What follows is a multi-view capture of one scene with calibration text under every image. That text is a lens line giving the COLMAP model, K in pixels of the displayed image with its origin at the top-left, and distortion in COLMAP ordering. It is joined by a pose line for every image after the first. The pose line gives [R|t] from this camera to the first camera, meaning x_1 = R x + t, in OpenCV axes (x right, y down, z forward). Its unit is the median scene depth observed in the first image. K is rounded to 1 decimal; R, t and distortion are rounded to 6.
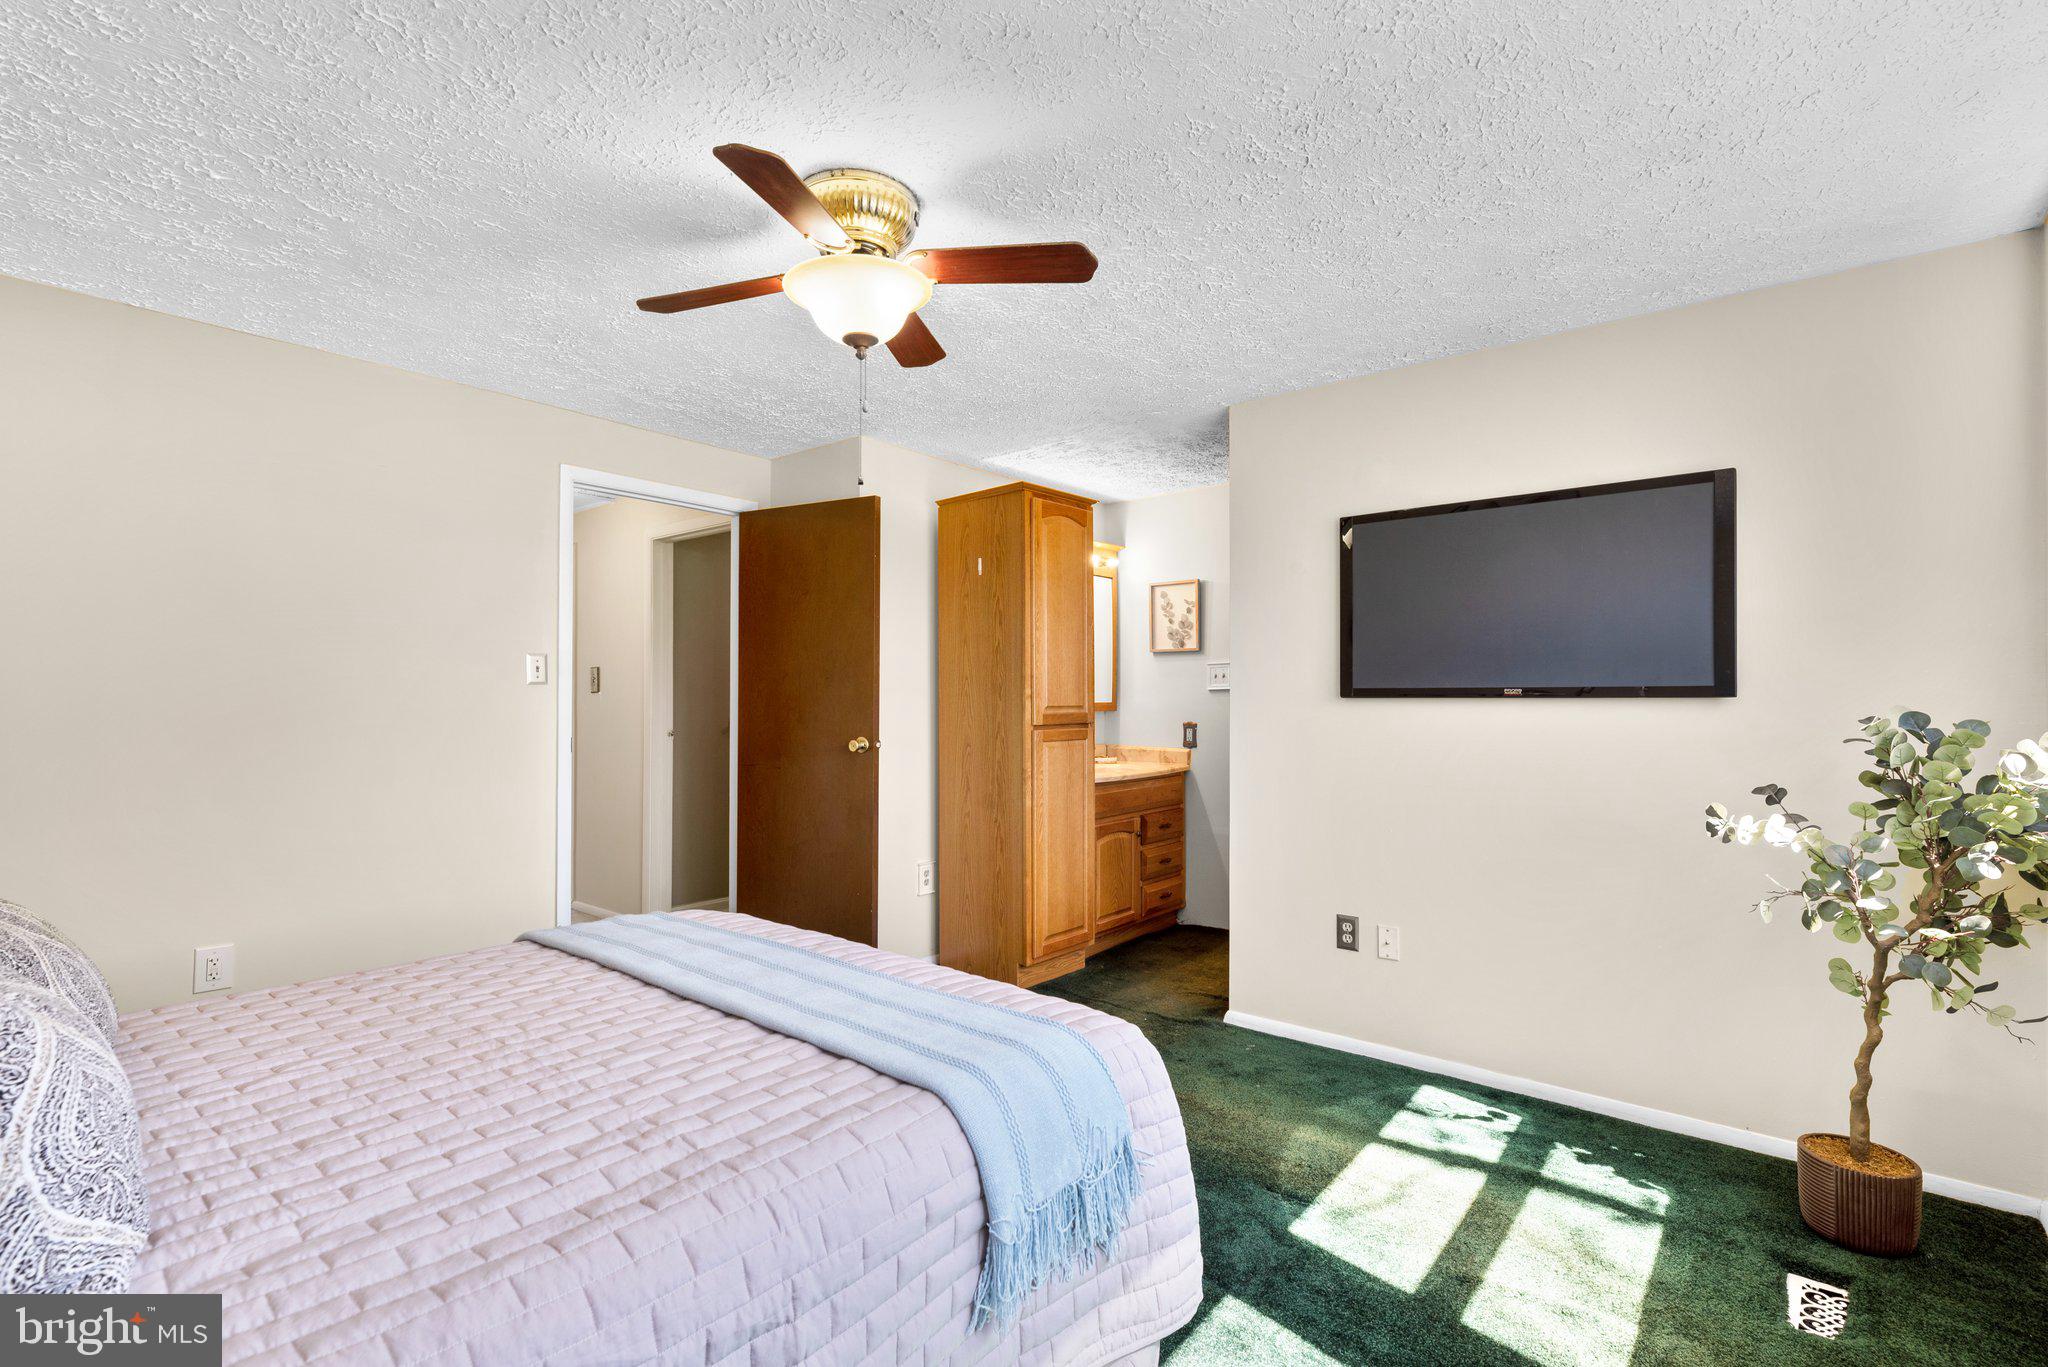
lens RADIAL K [[927.3, 0, 1026.1], [0, 927.3, 691.8], [0, 0, 1]] dist [0.003403, -0.000849]
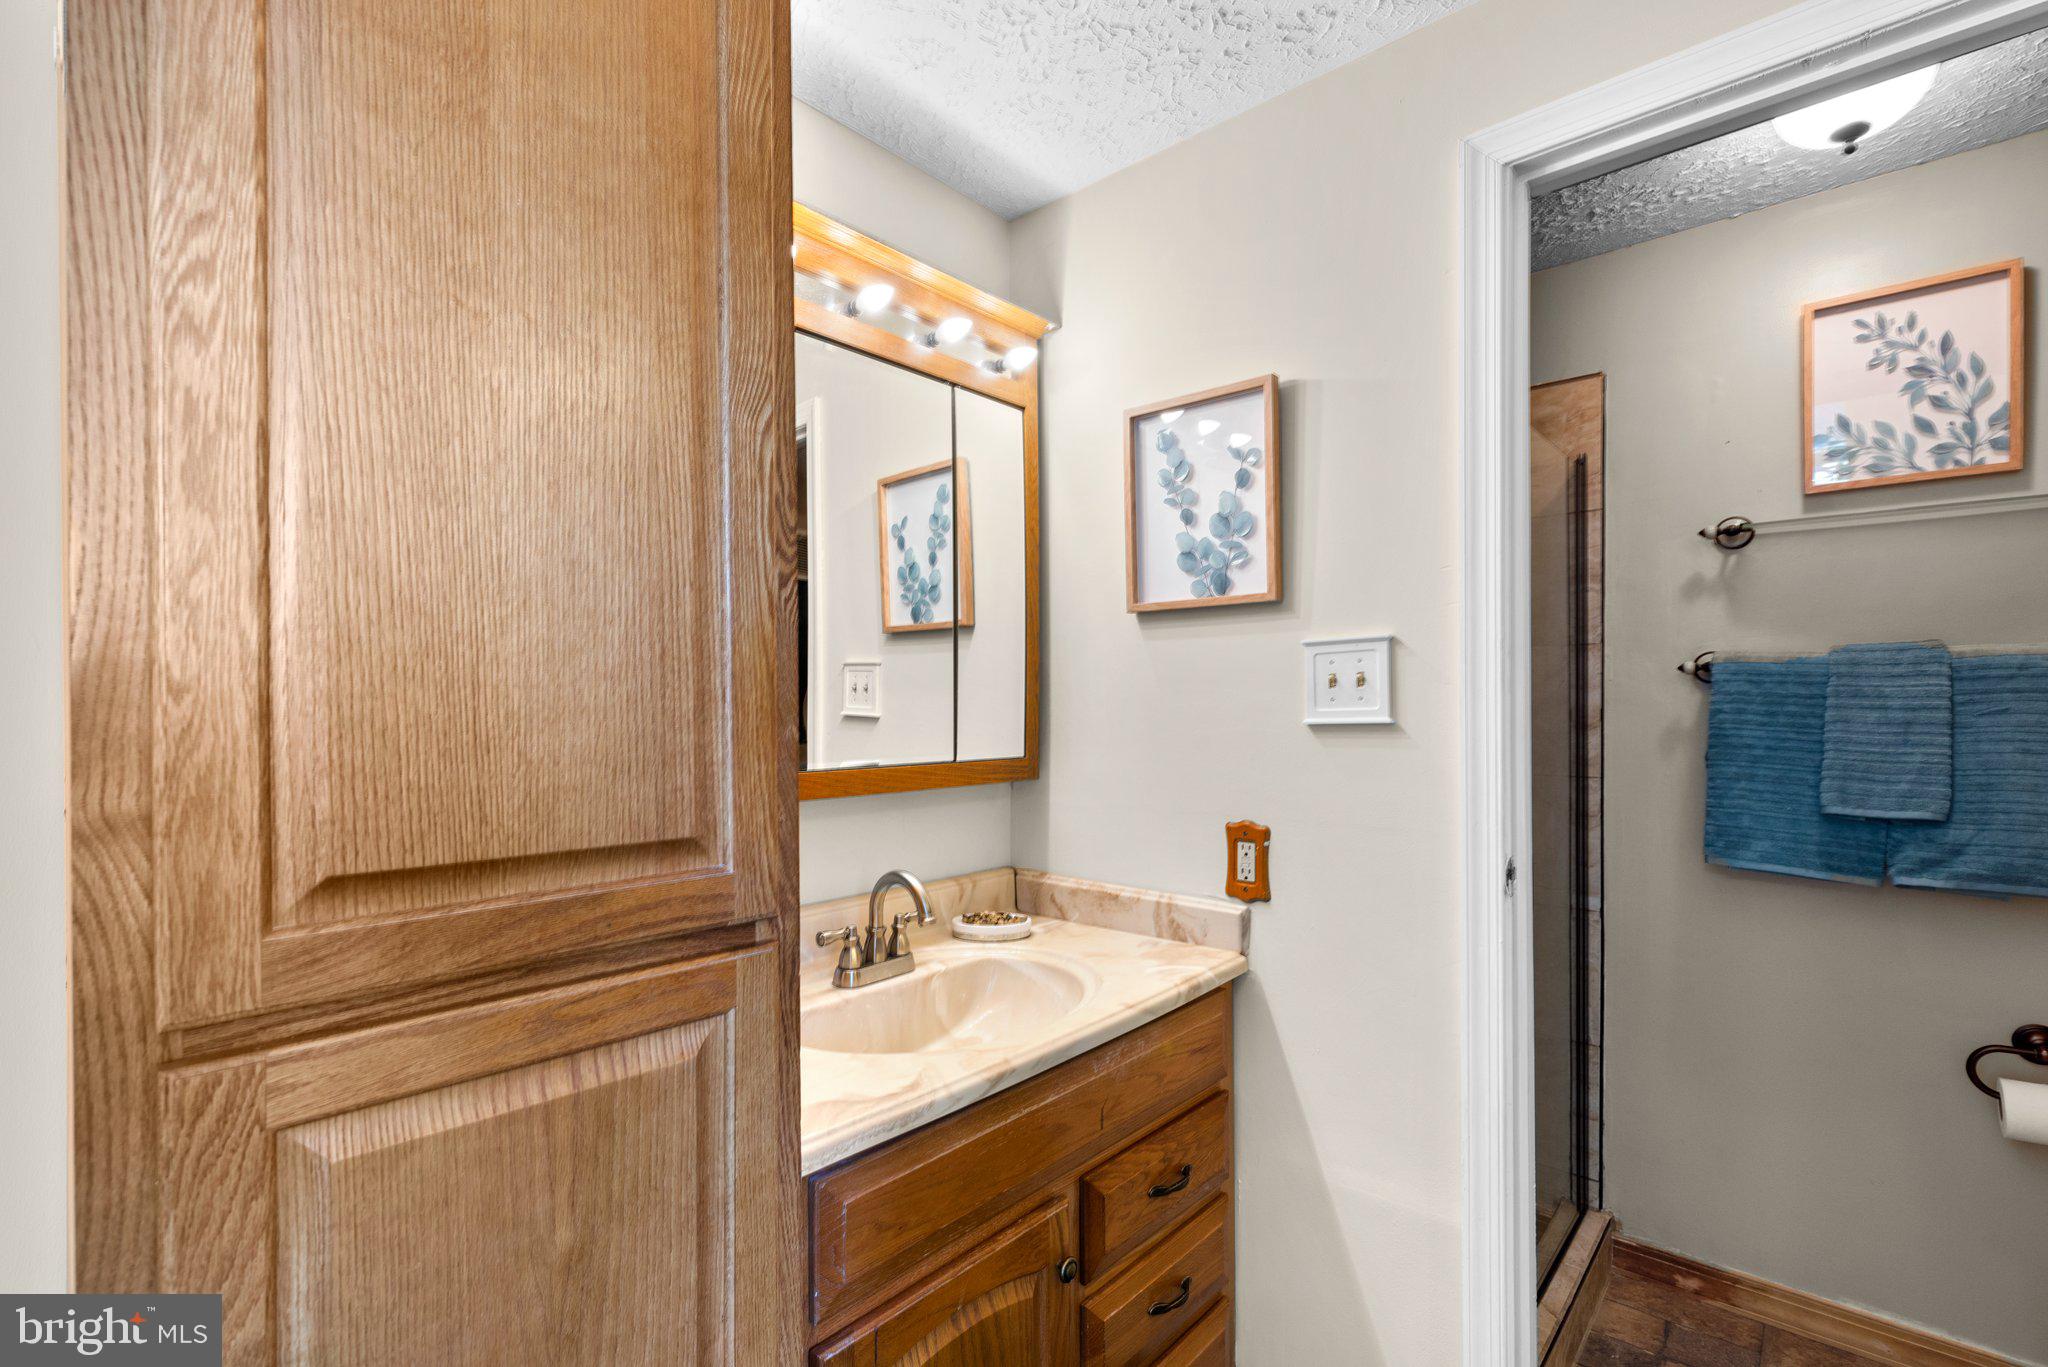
lens RADIAL K [[927.3, 0, 1015.5], [0, 927.3, 692.9], [0, 0, 1]] dist [0.003403, -0.000849]
pose [[0.998368, -0.002253, -0.057066, 0.113639], [0.001980, 0.999986, -0.004851, -0.011478], [0.057076, 0.004731, 0.998359, 0.668490]]
